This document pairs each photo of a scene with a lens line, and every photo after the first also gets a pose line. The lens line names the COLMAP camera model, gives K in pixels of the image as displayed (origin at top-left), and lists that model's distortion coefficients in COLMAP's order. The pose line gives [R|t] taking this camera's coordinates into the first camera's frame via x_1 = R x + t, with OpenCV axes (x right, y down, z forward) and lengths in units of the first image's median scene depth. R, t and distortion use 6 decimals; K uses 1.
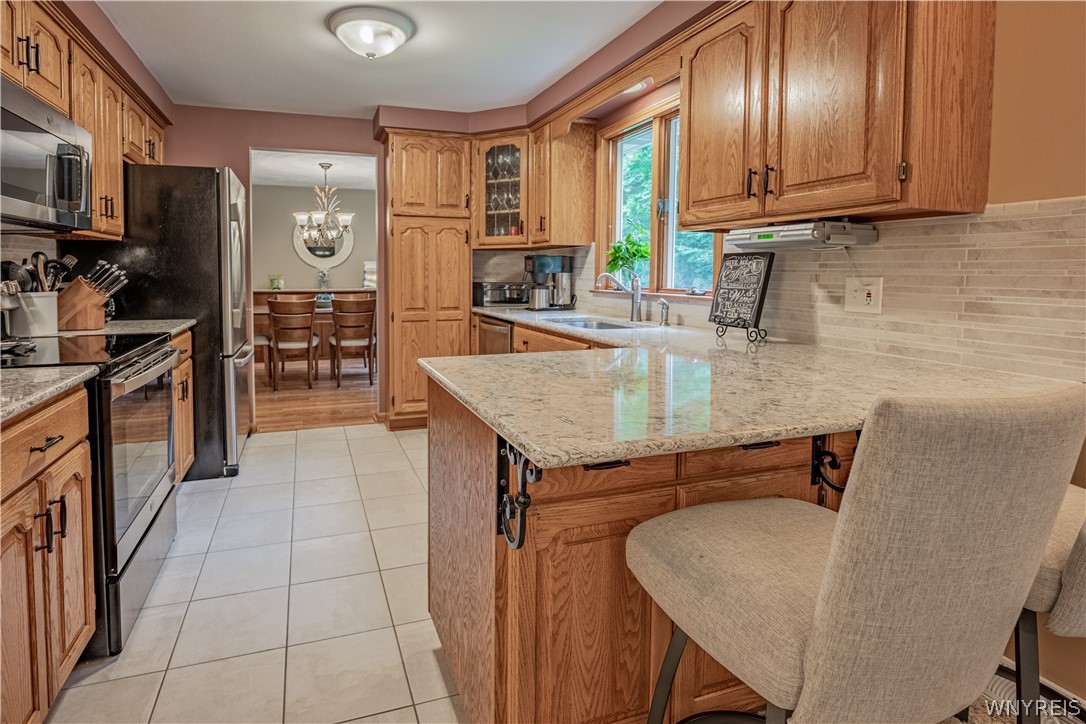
lens RADIAL K [[511.6, 0, 464.6], [0, 511.6, 301.6], [0, 0, 1]] dist [-0.012302, 0.000543]
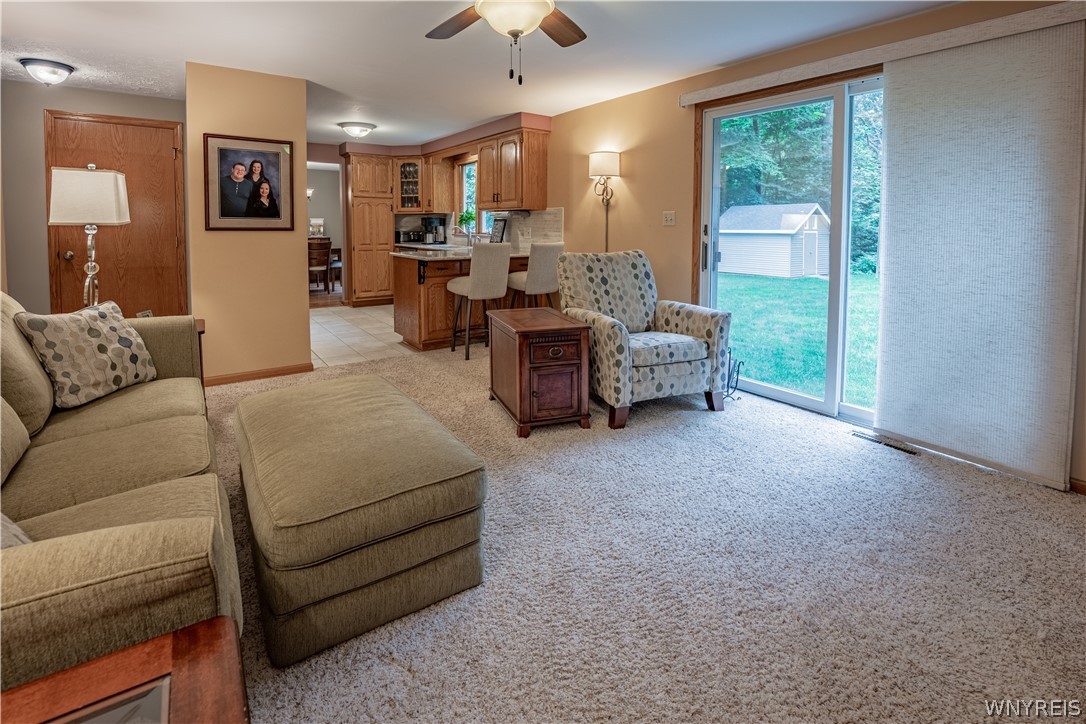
lens RADIAL K [[475.7, 0, 520.9], [0, 475.7, 268.3], [0, 0, 1]] dist [-0.019084, -0.000174]
pose [[0.946690, -0.025436, 0.321140, -0.123333], [0.015589, 0.999327, 0.033195, 0.056473], [-0.321768, -0.026419, 0.946450, -0.948387]]
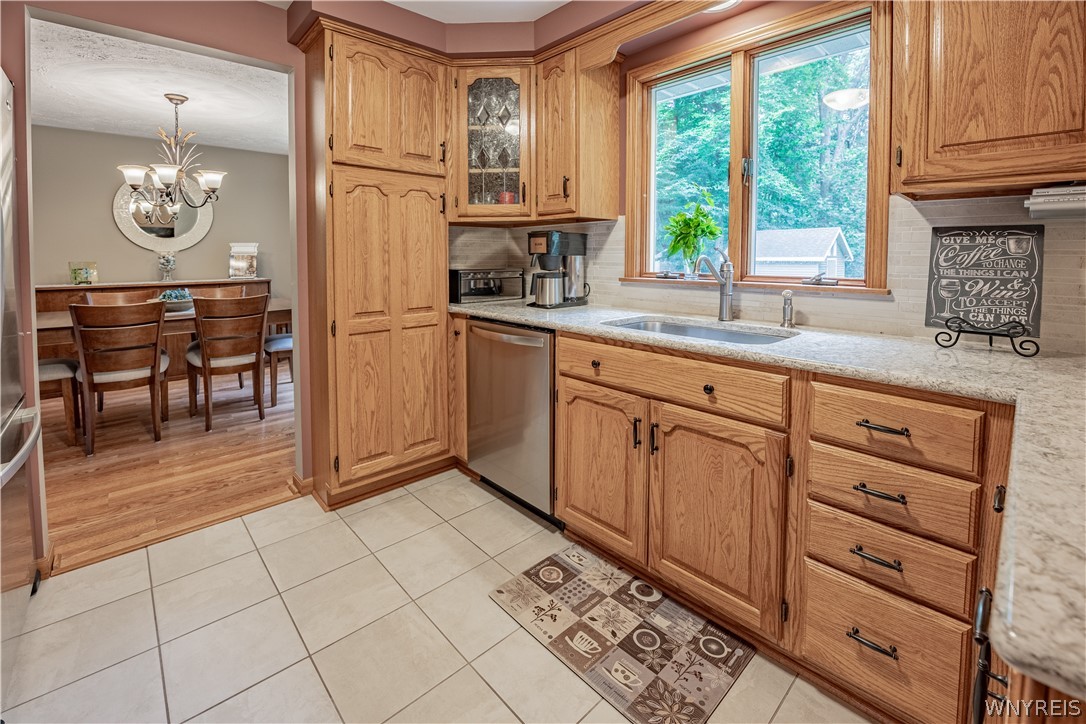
lens RADIAL K [[458.7, 0, 515.9], [0, 458.7, 274.3], [0, 0, 1]] dist [-0.022746, 0.001903]
pose [[0.912425, -0.022048, 0.408649, -0.167626], [0.028420, 0.999551, -0.009527, -0.024858], [-0.408255, 0.020307, 0.912642, 0.418965]]
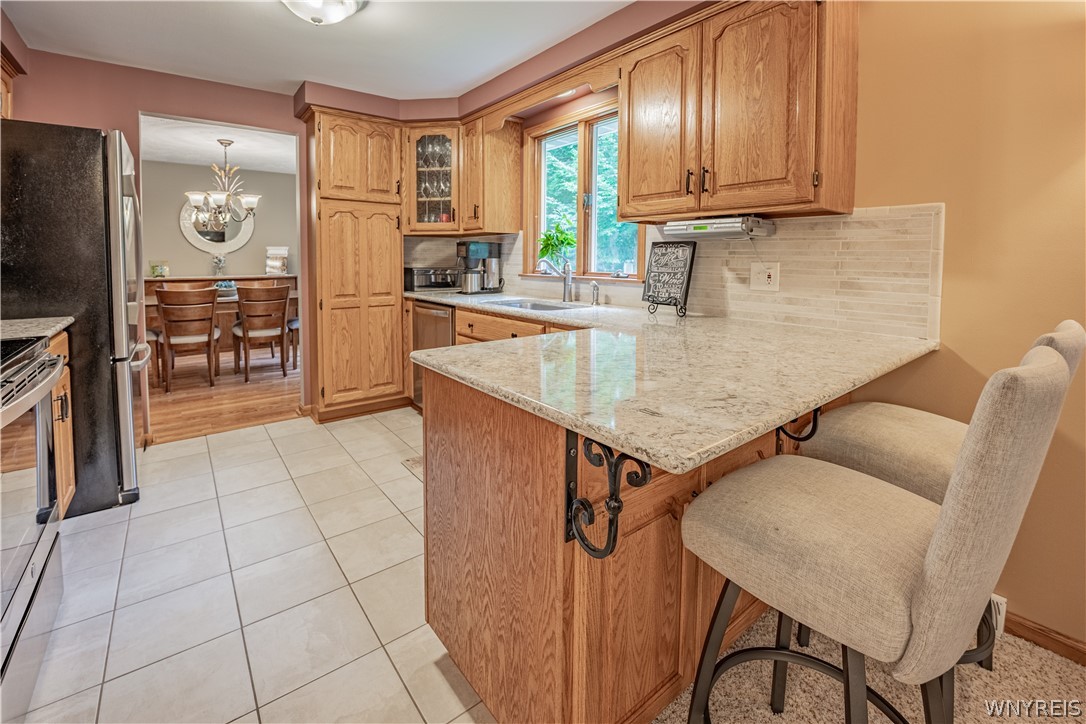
lens RADIAL K [[458.7, 0, 519.9], [0, 458.7, 282.9], [0, 0, 1]] dist [-0.022746, 0.001903]
pose [[0.939417, -0.017277, 0.342341, -0.084984], [0.018121, 0.999836, 0.000731, -0.004506], [-0.342297, 0.005517, 0.939576, 0.074051]]
